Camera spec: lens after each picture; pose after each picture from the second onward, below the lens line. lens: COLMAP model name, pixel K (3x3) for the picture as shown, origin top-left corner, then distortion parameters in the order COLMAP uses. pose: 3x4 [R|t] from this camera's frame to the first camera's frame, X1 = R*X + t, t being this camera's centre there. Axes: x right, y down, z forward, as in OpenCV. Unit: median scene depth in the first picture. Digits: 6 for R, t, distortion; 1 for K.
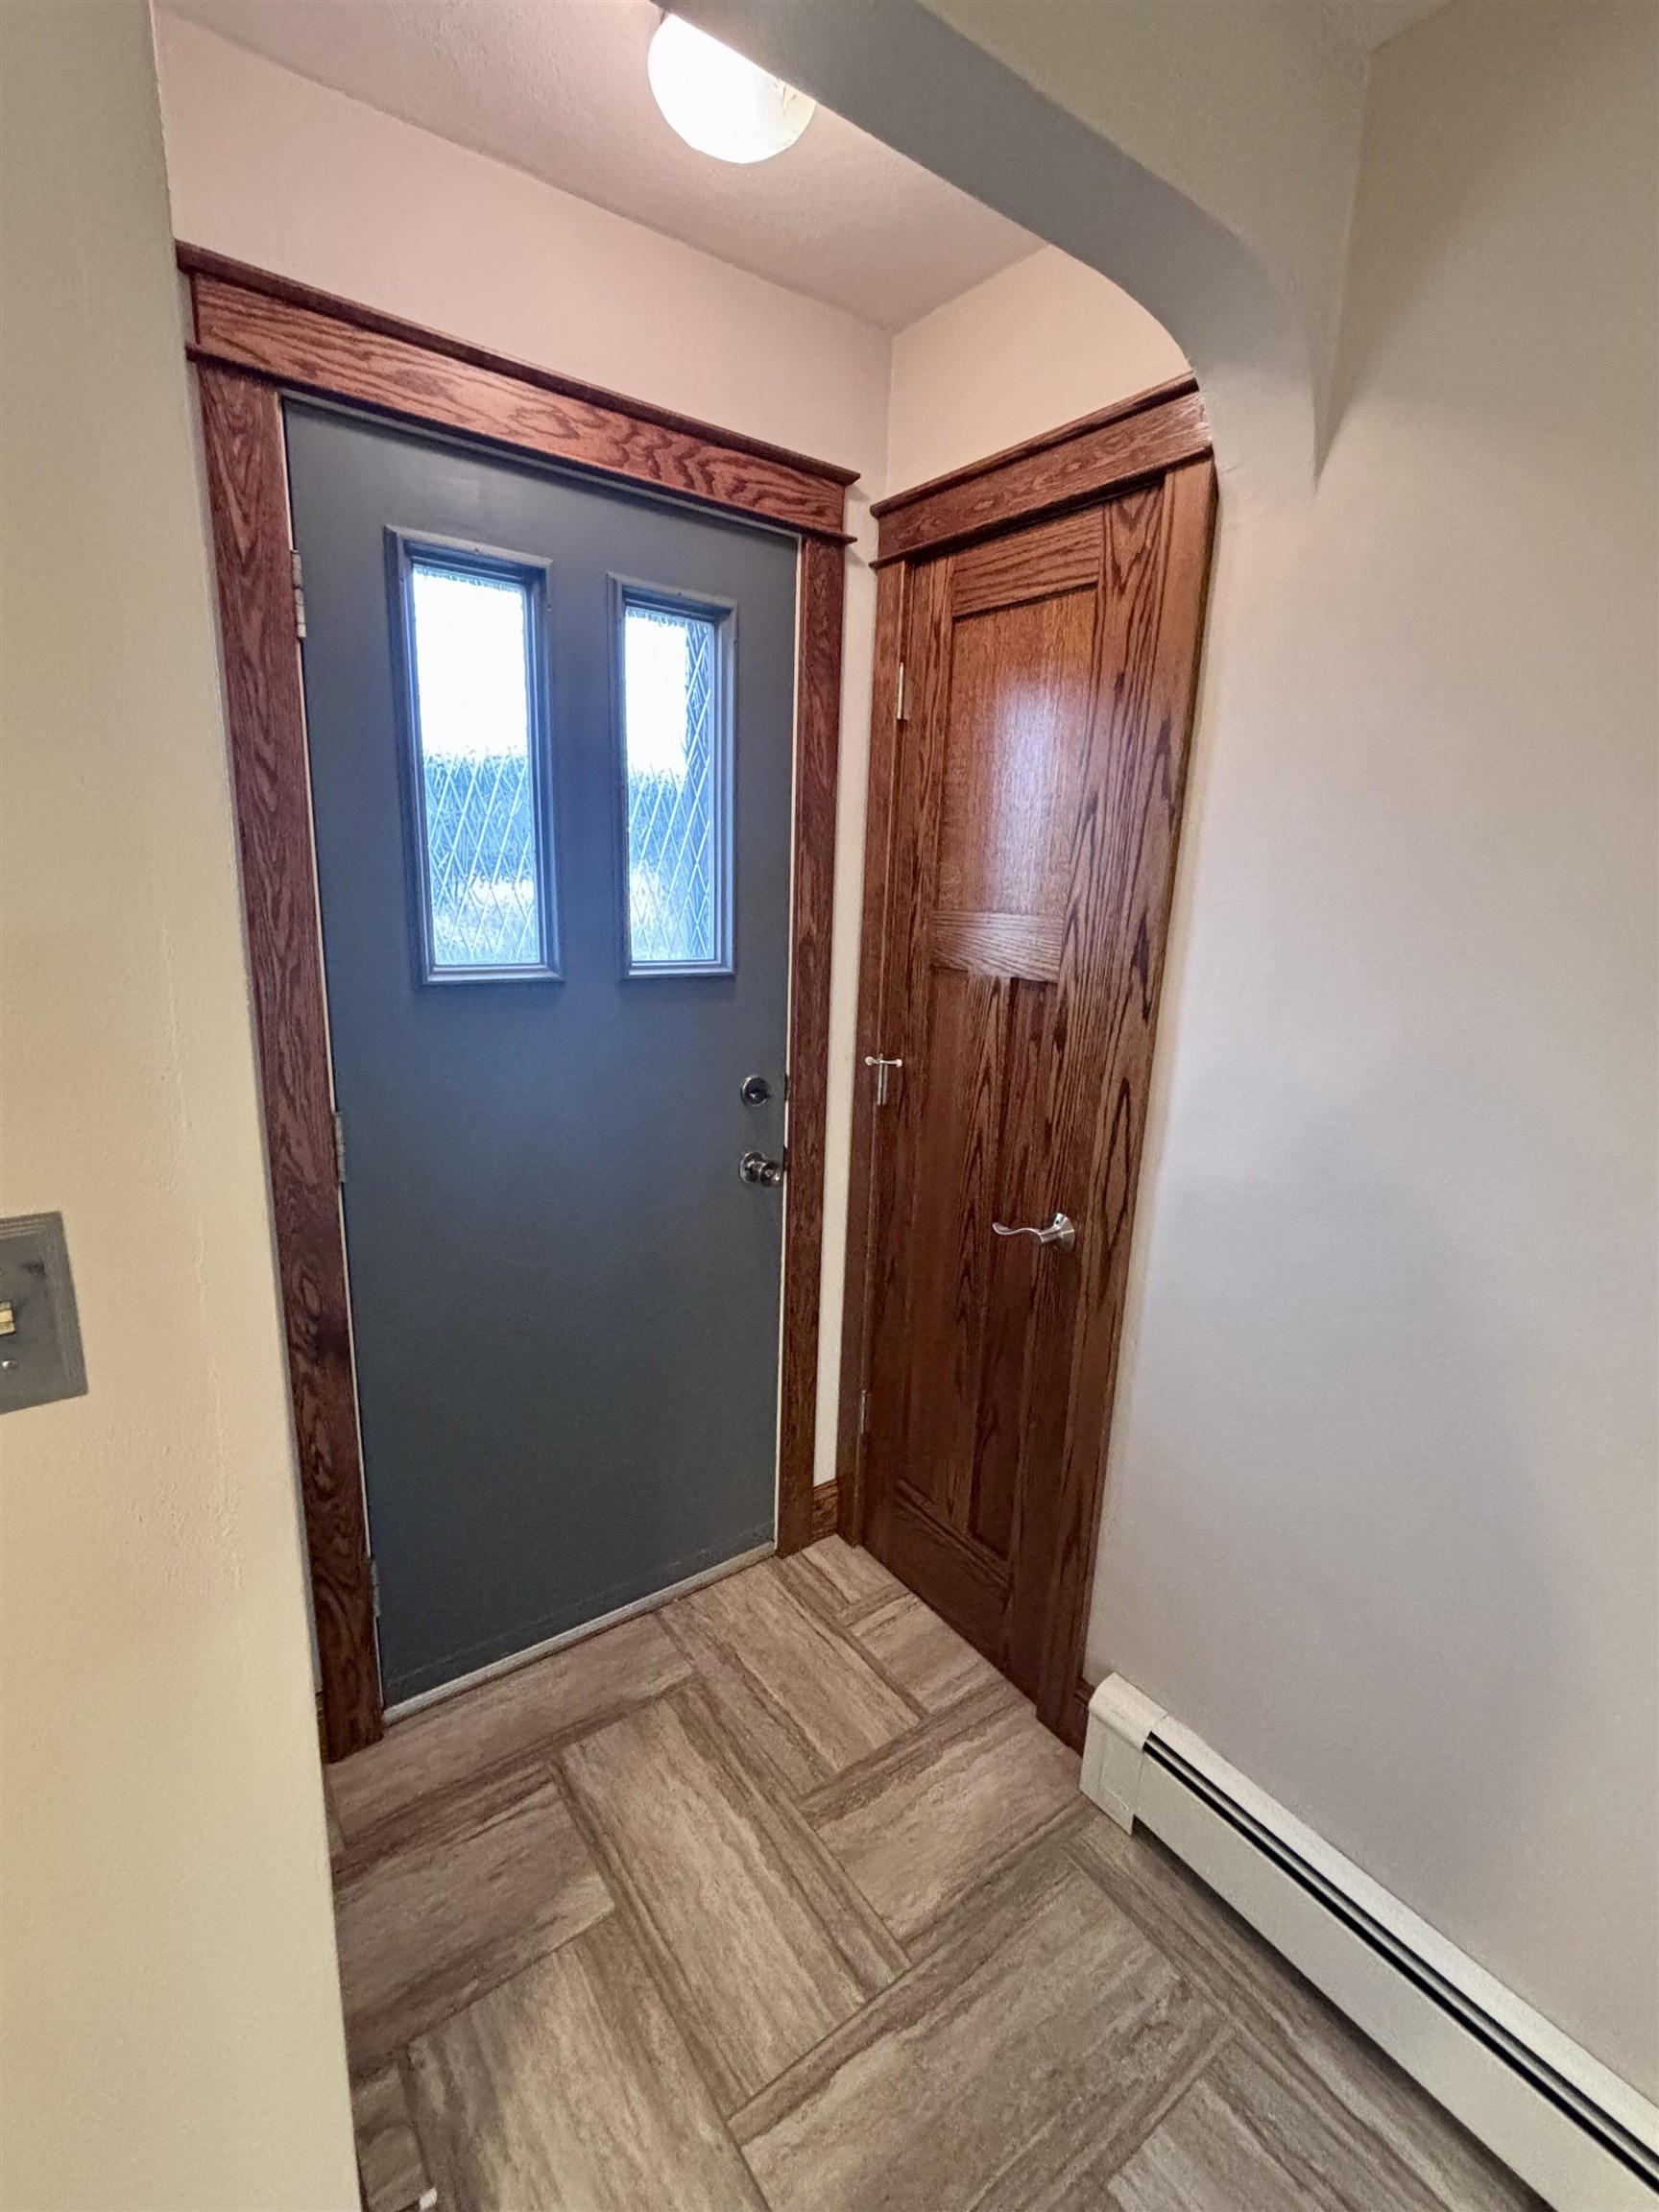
lens RADIAL K [[998.8, 0, 837.5], [0, 998.8, 1106.5], [0, 0, 1]] dist [-0.000439, 0.000535]
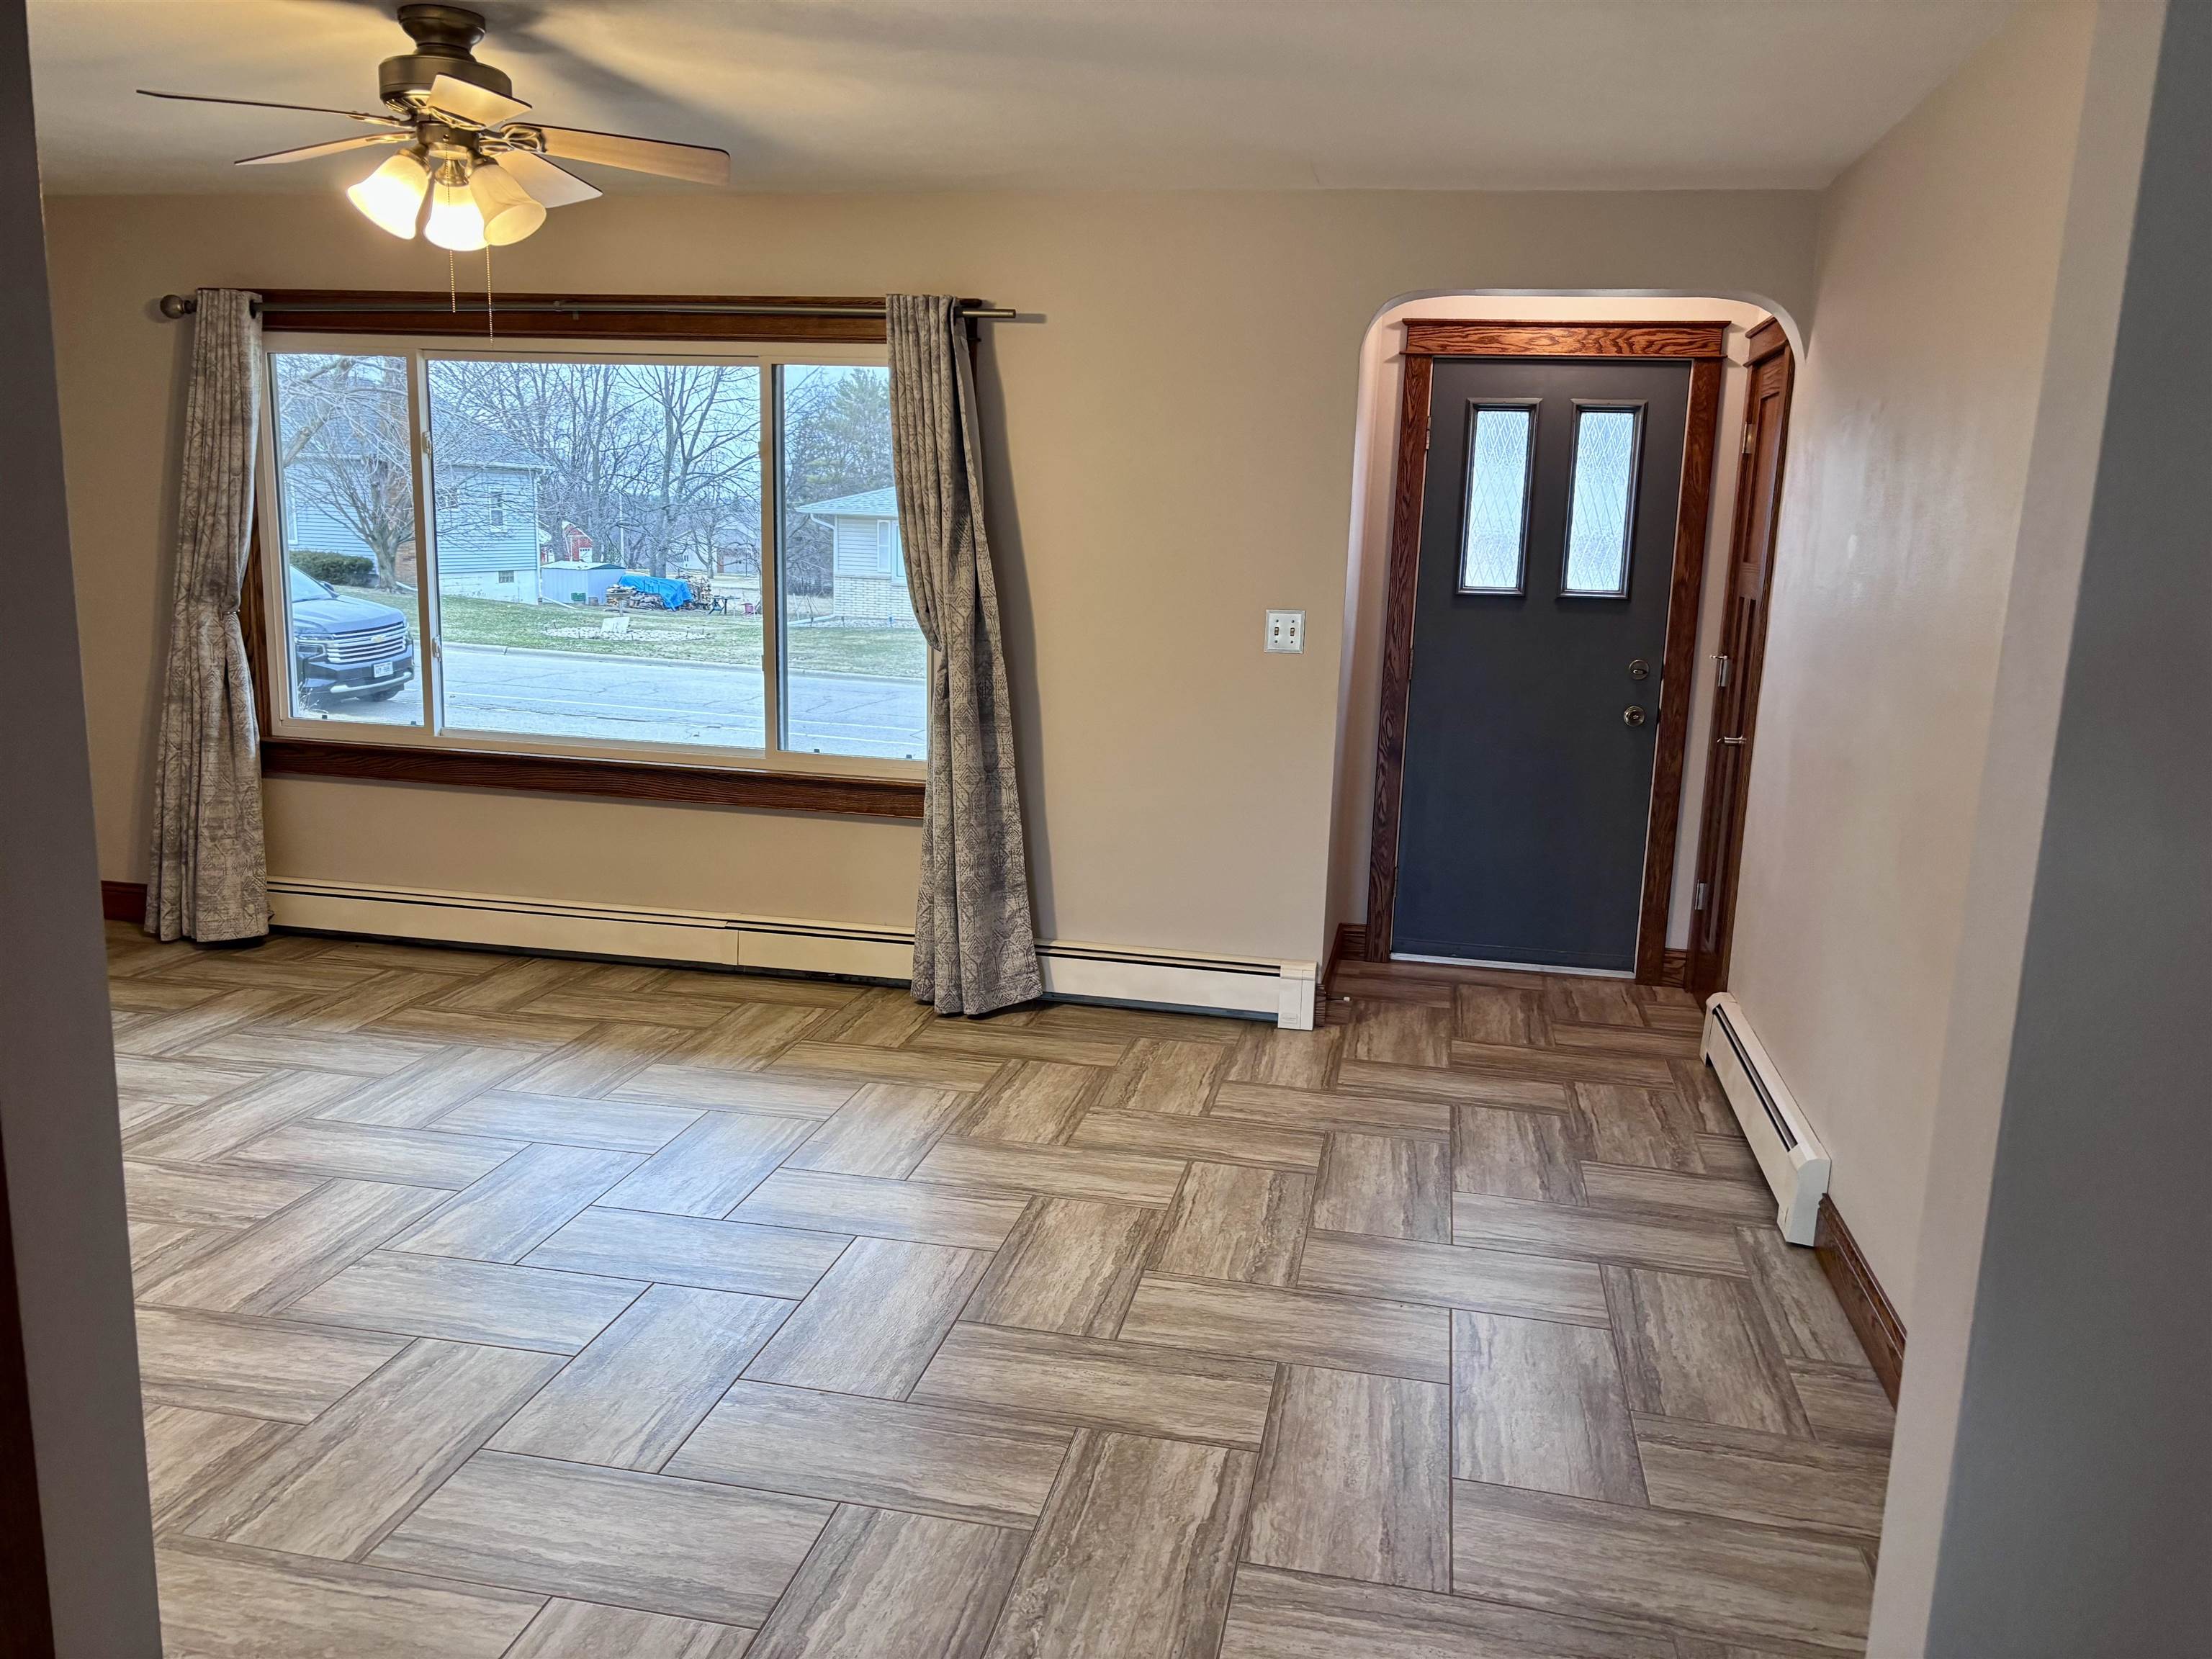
lens RADIAL K [[1668.0, 0, 1106.0], [0, 1668.0, 829.5], [0, 0, 1]] dist [0.052637, -0.050201]
pose [[0.675030, 0.123838, -0.727323, 1.713149], [-0.177464, 0.984123, 0.002857, 0.490892], [0.716129, 0.127145, 0.686290, -1.910907]]
